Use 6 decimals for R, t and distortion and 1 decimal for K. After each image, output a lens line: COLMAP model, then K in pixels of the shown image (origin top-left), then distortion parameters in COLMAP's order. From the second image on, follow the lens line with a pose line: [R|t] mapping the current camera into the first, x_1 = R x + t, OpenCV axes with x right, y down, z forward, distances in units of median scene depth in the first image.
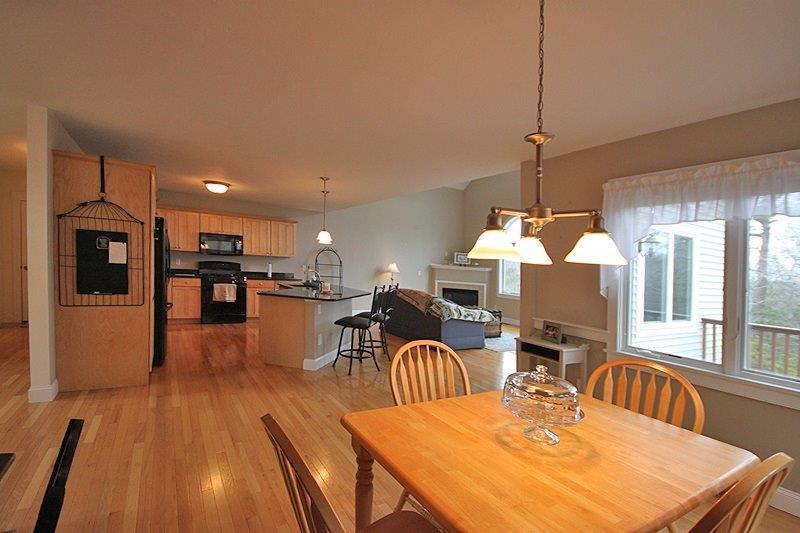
lens RADIAL K [[373.7, 0, 428.6], [0, 373.7, 295.3], [0, 0, 1]] dist [0.005911, 0.000207]
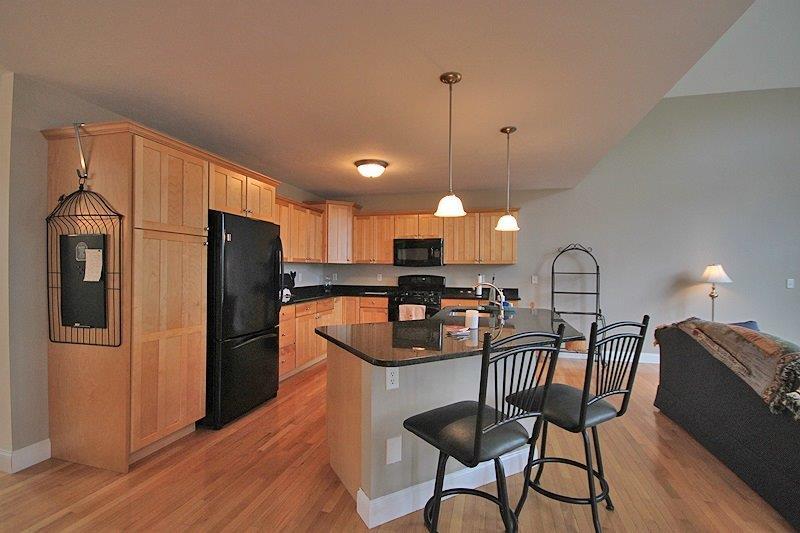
lens RADIAL K [[373.7, 0, 407.5], [0, 373.7, 272.2], [0, 0, 1]] dist [0.005911, 0.000207]
pose [[0.637884, -0.042485, -0.768960, 0.015640], [-0.033198, 0.996032, -0.082570, -0.032756], [0.769417, 0.078198, 0.633943, 0.511498]]
